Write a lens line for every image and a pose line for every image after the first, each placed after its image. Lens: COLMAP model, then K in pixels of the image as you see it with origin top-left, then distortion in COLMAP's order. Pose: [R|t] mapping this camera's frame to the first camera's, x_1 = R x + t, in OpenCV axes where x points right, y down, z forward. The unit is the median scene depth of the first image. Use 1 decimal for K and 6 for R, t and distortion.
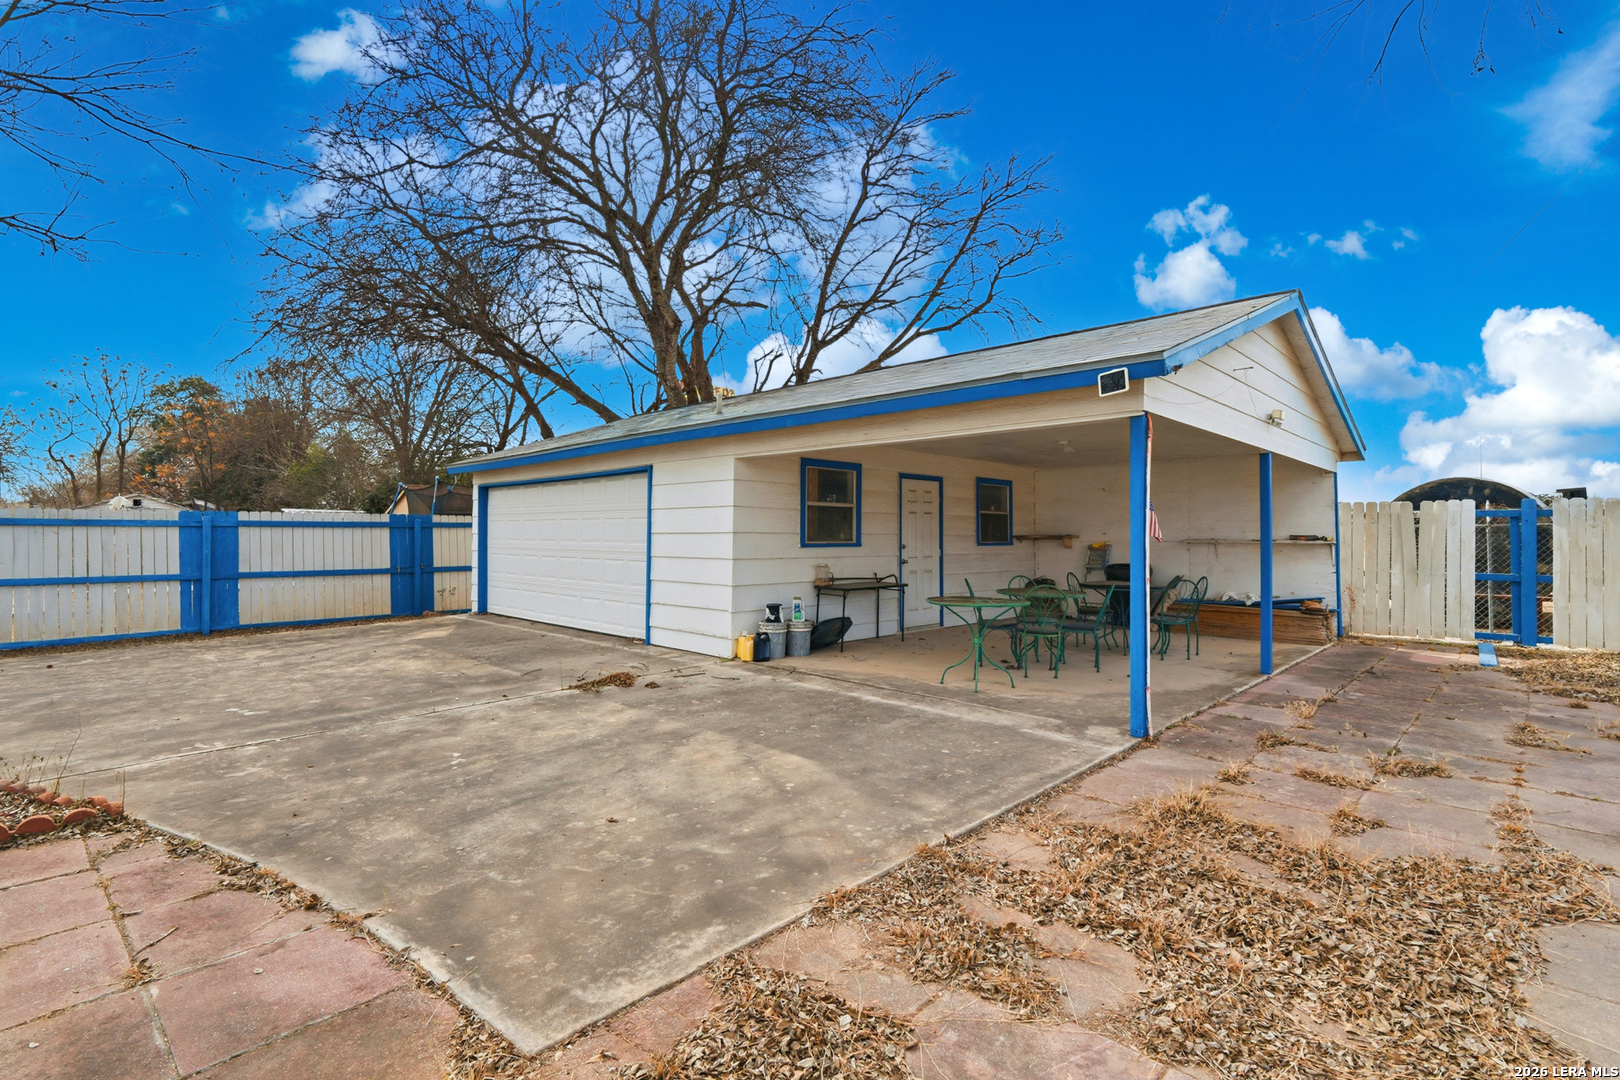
lens RADIAL K [[753.5, 0, 800.1], [0, 753.5, 534.0], [0, 0, 1]] dist [-0.004366, 0.000491]
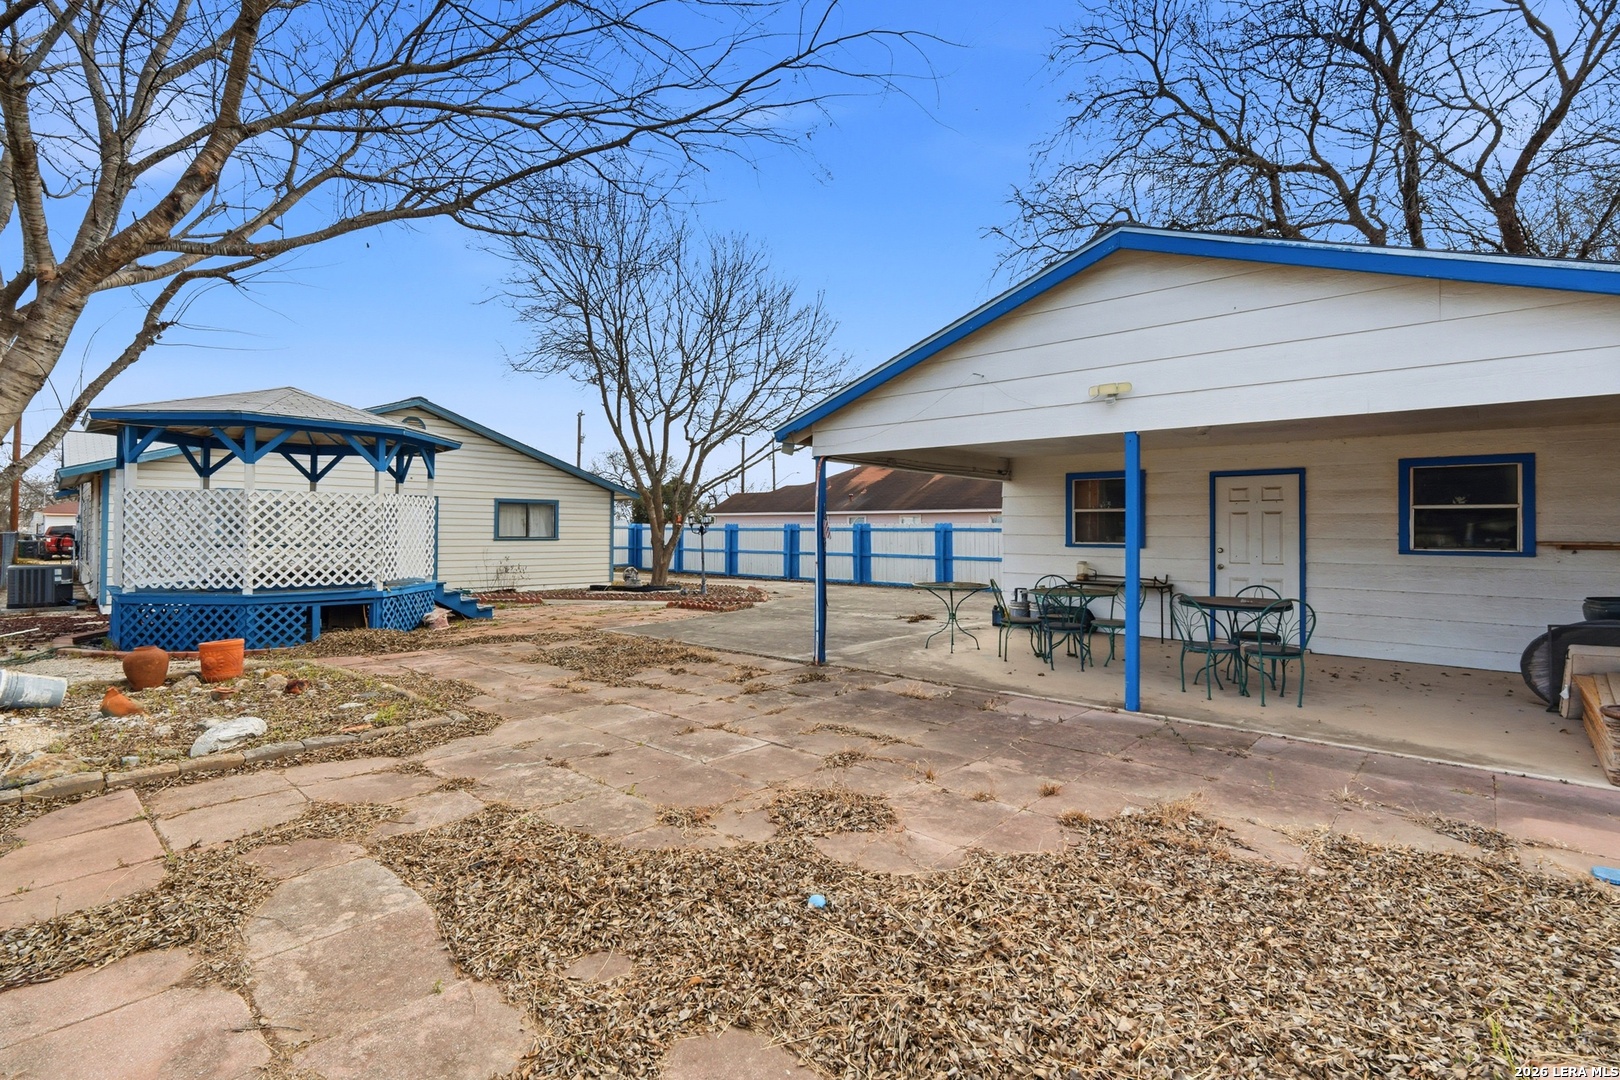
lens RADIAL K [[753.5, 0, 808.7], [0, 753.5, 535.1], [0, 0, 1]] dist [-0.004366, 0.000491]
pose [[0.046213, -0.000406, -0.998932, 0.974161], [-0.007497, 0.999972, -0.000753, 0.001555], [0.998903, 0.007524, 0.046209, 0.428281]]
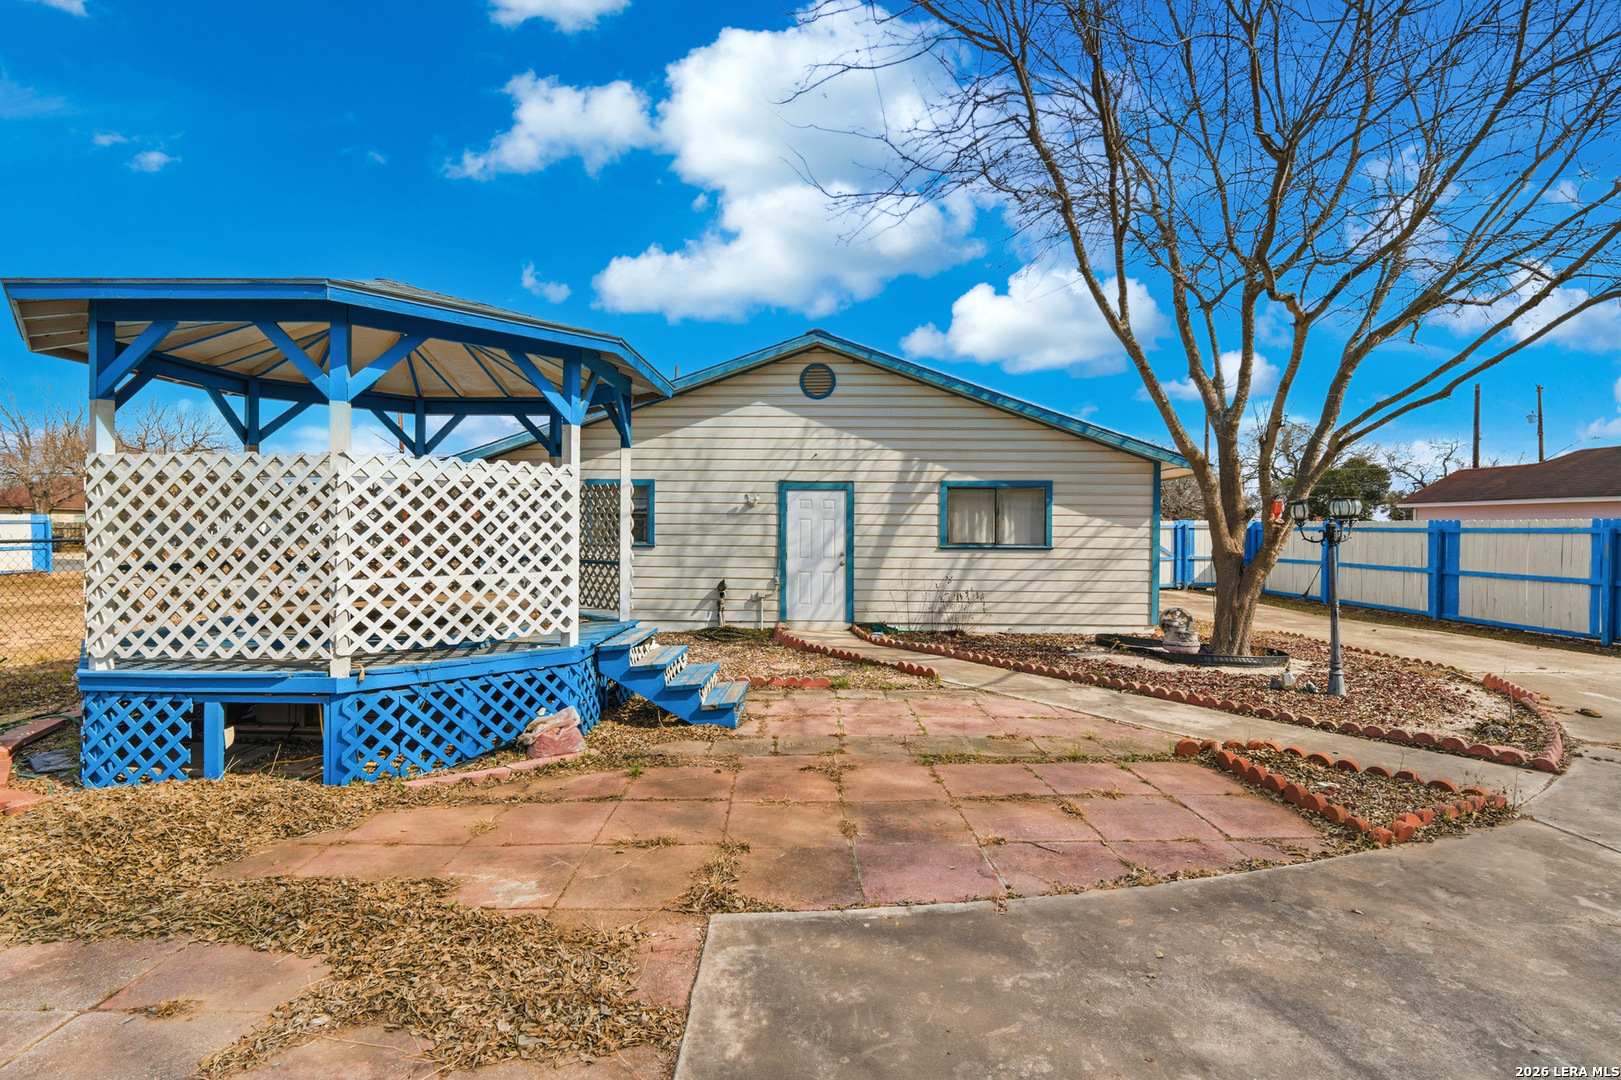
lens RADIAL K [[754.0, 0, 820.0], [0, 754.0, 533.5], [0, 0, 1]] dist [-0.004366, 0.000491]
pose [[-0.689719, -0.003914, -0.724067, 0.101934], [-0.010220, 0.999938, 0.004330, -0.007106], [0.724005, 0.010387, -0.689716, 0.404374]]
